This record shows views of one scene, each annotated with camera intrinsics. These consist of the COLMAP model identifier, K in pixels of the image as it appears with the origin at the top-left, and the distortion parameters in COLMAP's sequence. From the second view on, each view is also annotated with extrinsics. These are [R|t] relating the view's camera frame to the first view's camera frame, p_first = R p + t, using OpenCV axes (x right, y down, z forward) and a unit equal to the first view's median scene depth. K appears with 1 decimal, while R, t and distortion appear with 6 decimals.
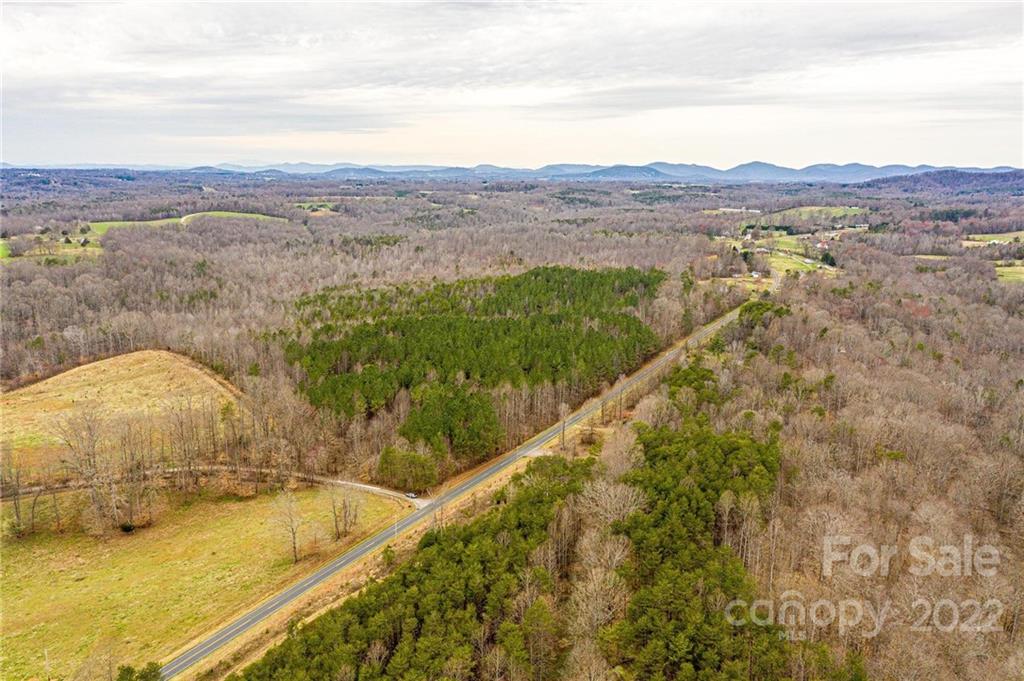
lens RADIAL K [[831.6, 0, 509.3], [0, 831.6, 323.9], [0, 0, 1]] dist [0.008811, 0.012139]
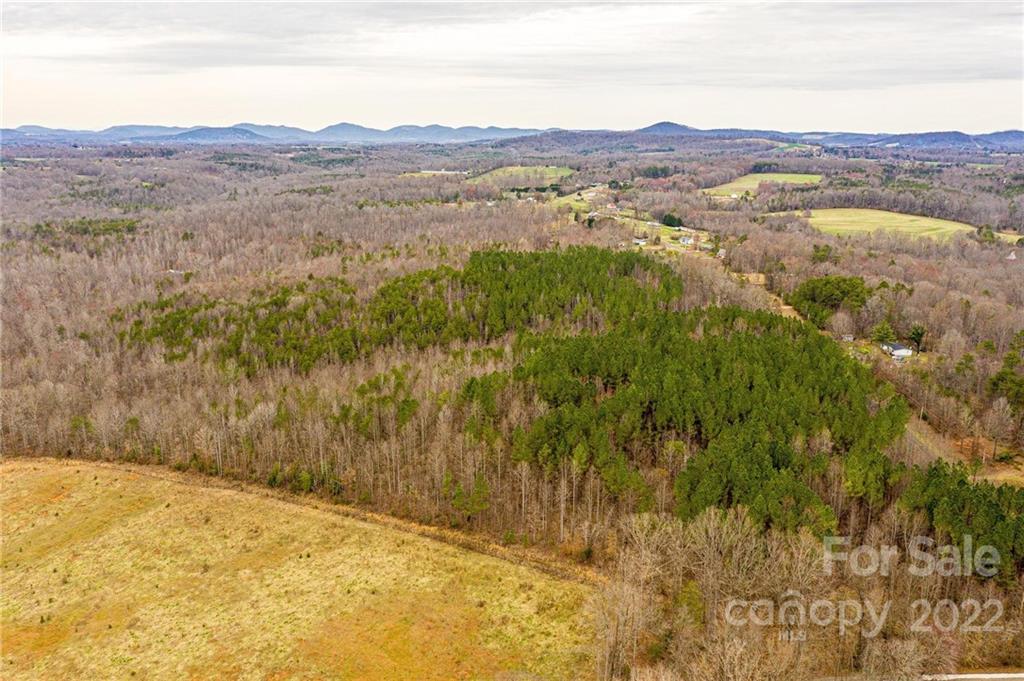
lens RADIAL K [[813.2, 0, 505.8], [0, 813.2, 342.5], [0, 0, 1]] dist [-0.008201, 0.053283]
pose [[0.872572, -0.126774, 0.471748, -0.102620], [0.093051, 0.991190, 0.094252, -0.017469], [-0.479541, -0.038345, 0.876681, 0.097901]]
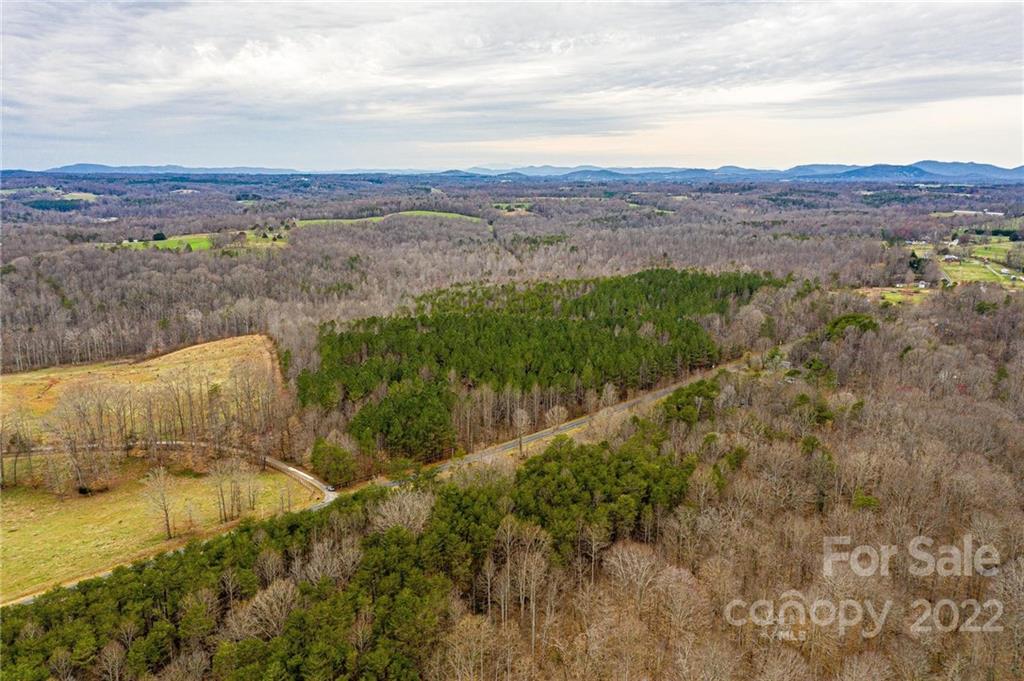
lens RADIAL K [[827.0, 0, 500.8], [0, 827.0, 340.8], [0, 0, 1]] dist [0.010066, 0.011750]
pose [[0.953912, 0.052618, -0.295438, 0.049505], [-0.047438, 0.998569, 0.024678, -0.000571], [0.296314, -0.009526, 0.955043, 0.016262]]
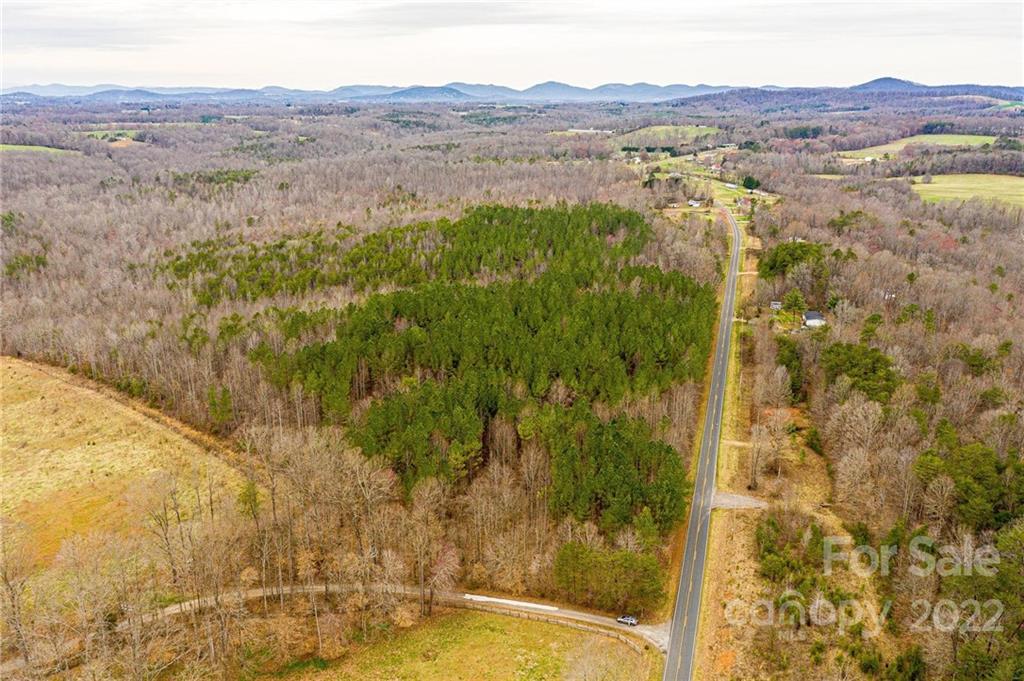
lens RADIAL K [[814.8, 0, 512.0], [0, 814.8, 340.5], [0, 0, 1]] dist [0.015098, 0.002708]
pose [[0.967452, -0.080918, 0.239769, -0.045117], [0.053293, 0.991398, 0.119543, -0.010393], [-0.247380, -0.102874, 0.963442, 0.063698]]
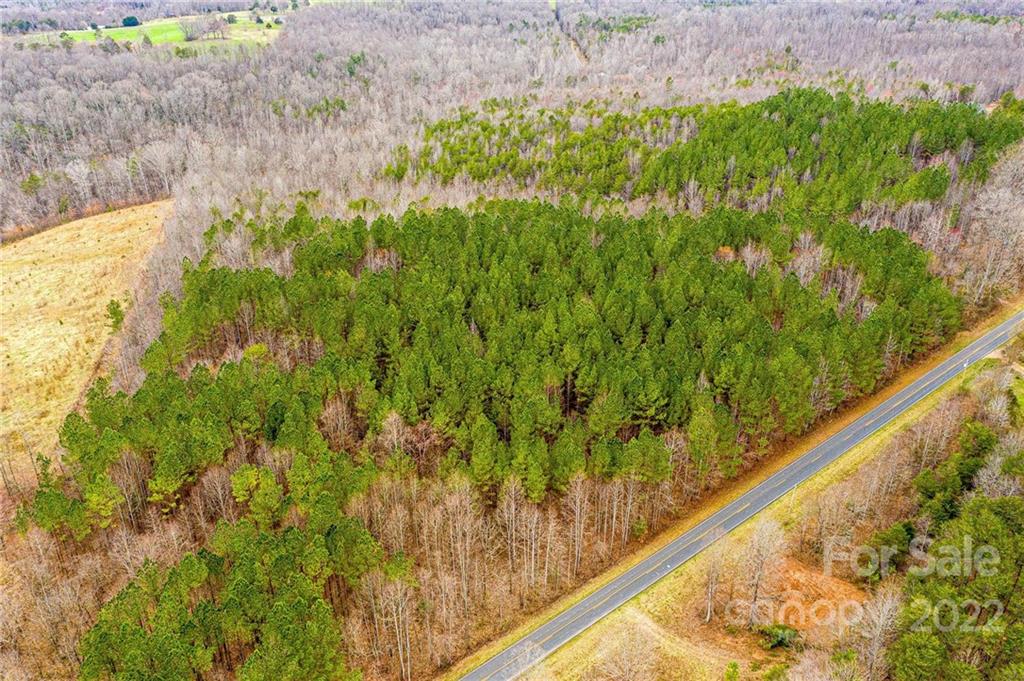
lens RADIAL K [[814.8, 0, 512.0], [0, 814.8, 340.5], [0, 0, 1]] dist [0.015098, 0.002708]
pose [[0.930530, 0.147623, -0.335145, 0.023812], [-0.047806, 0.956290, 0.288487, -0.018245], [0.363082, -0.252424, 0.896913, 0.115456]]
